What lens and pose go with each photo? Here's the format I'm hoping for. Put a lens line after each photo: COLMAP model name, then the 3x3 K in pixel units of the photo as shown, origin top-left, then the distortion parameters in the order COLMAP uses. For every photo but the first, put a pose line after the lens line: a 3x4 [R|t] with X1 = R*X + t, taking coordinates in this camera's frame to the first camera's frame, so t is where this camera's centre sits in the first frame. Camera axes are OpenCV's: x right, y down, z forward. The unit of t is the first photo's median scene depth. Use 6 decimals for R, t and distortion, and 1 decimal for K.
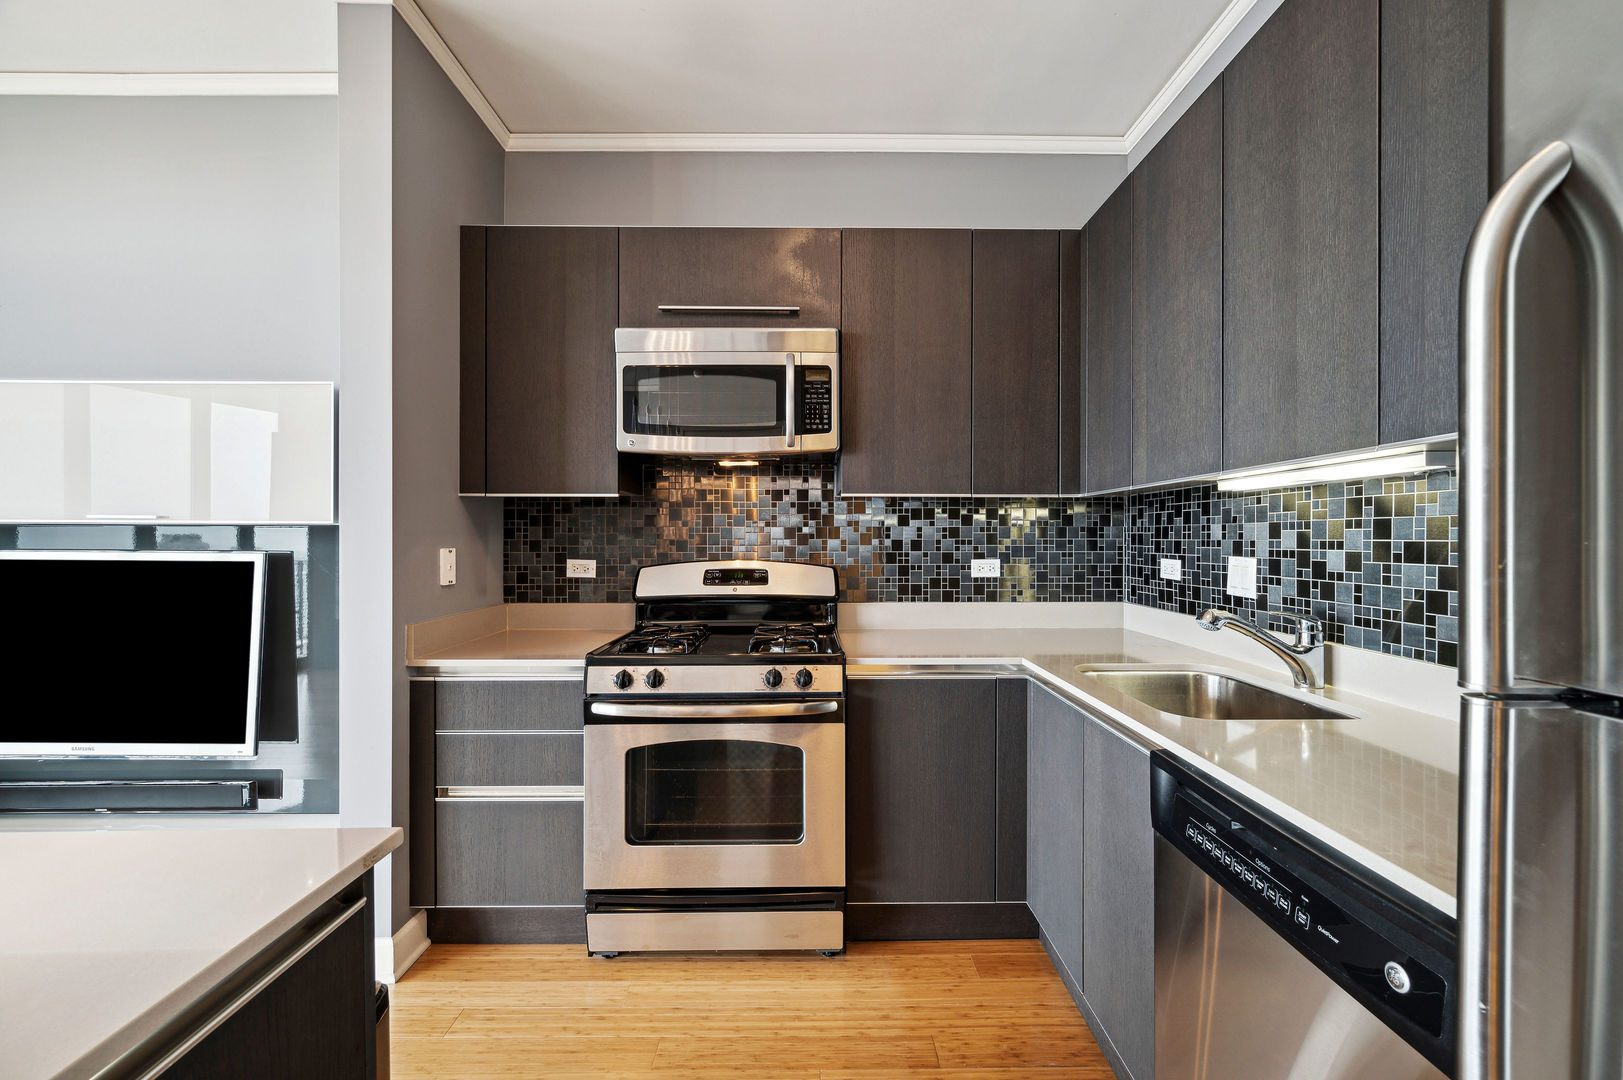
lens RADIAL K [[643.5, 0, 812.6], [0, 643.5, 539.1], [0, 0, 1]] dist [-0.002332, -0.000221]
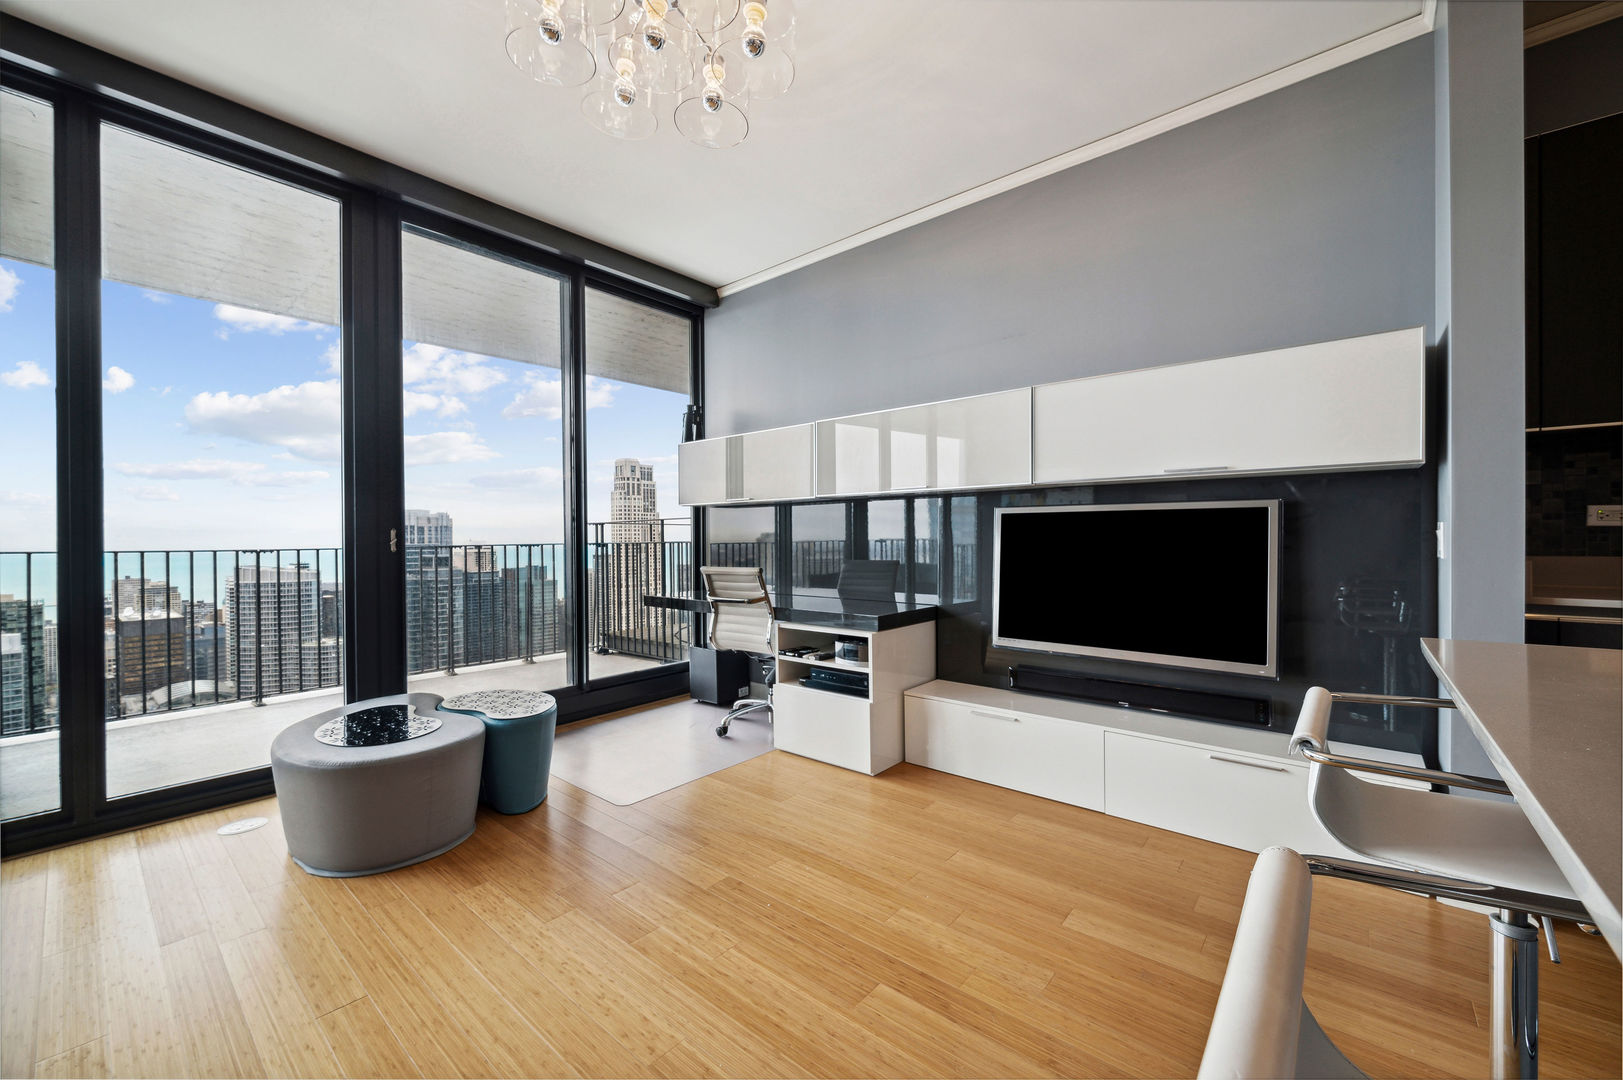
lens RADIAL K [[635.1, 0, 815.1], [0, 635.1, 539.5], [0, 0, 1]] dist [-0.003135, -0.000592]
pose [[0.761474, -0.004673, -0.648179, -0.662844], [0.003772, 0.999989, -0.002778, 0.081387], [0.648185, -0.000329, 0.761483, -0.334120]]
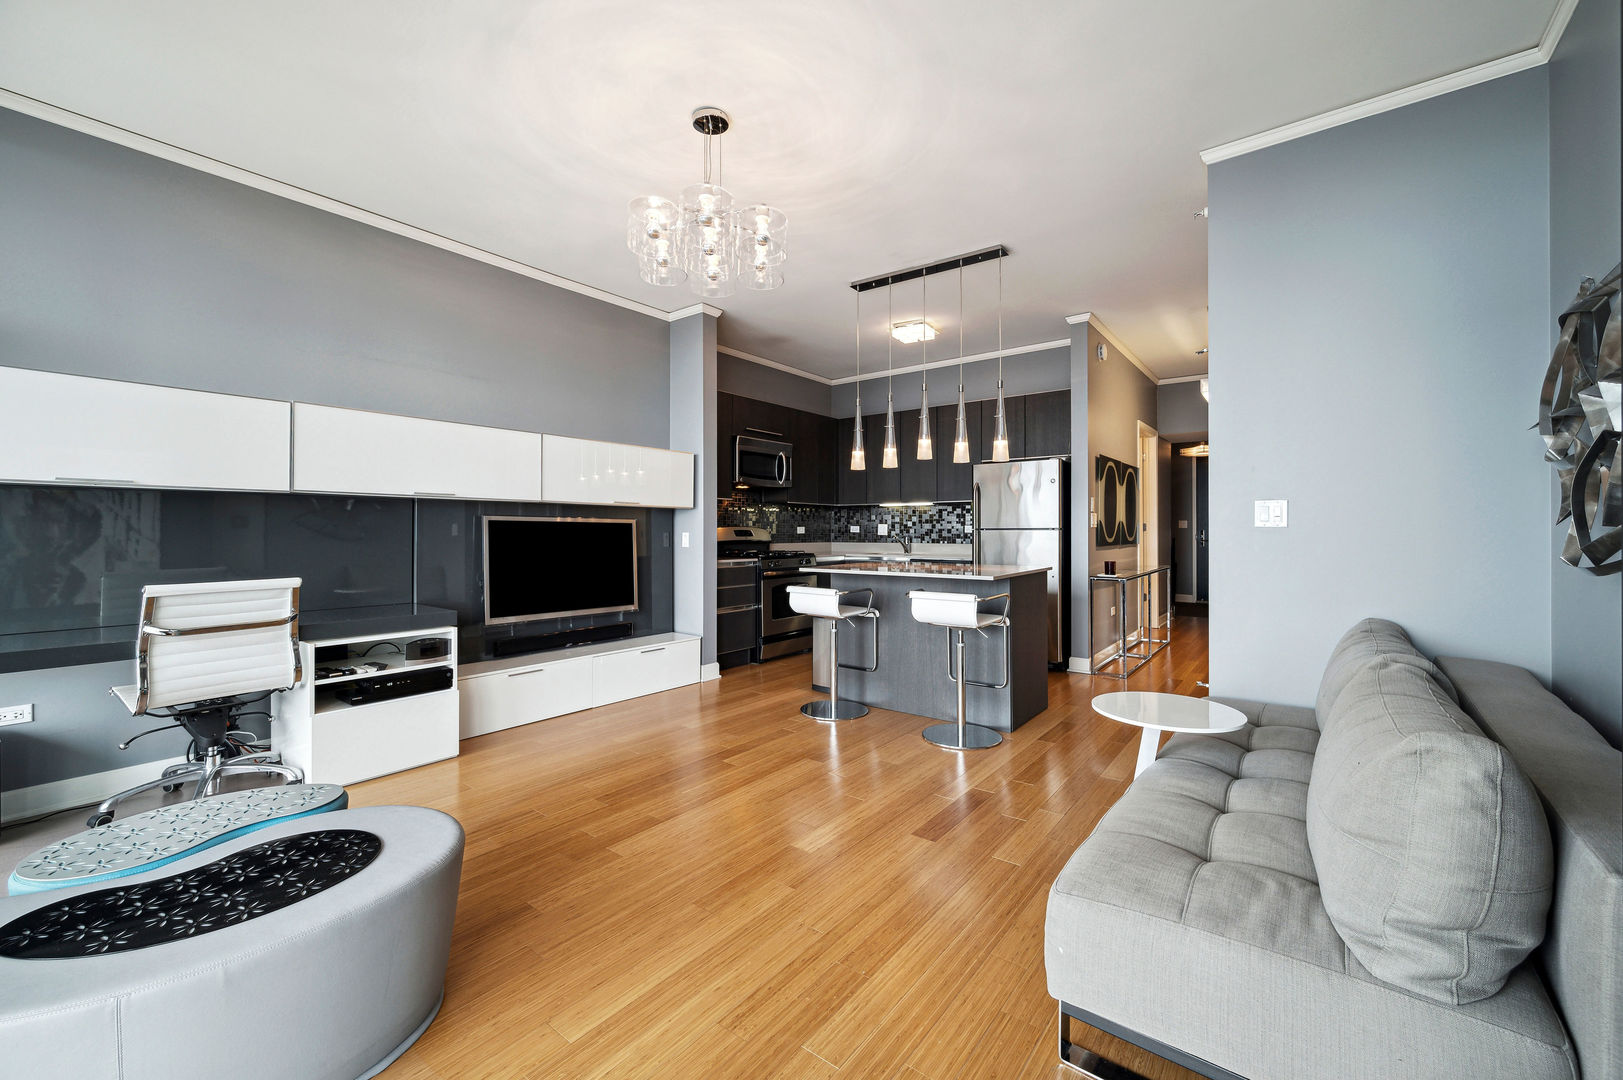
lens RADIAL K [[649.0, 0, 816.7], [0, 649.0, 528.9], [0, 0, 1]] dist [-0.000858, -0.000096]
pose [[0.612688, 0.003973, 0.790315, -1.991019], [0.003012, 0.999968, -0.007362, 0.064053], [-0.790319, 0.006891, 0.612657, -0.781527]]
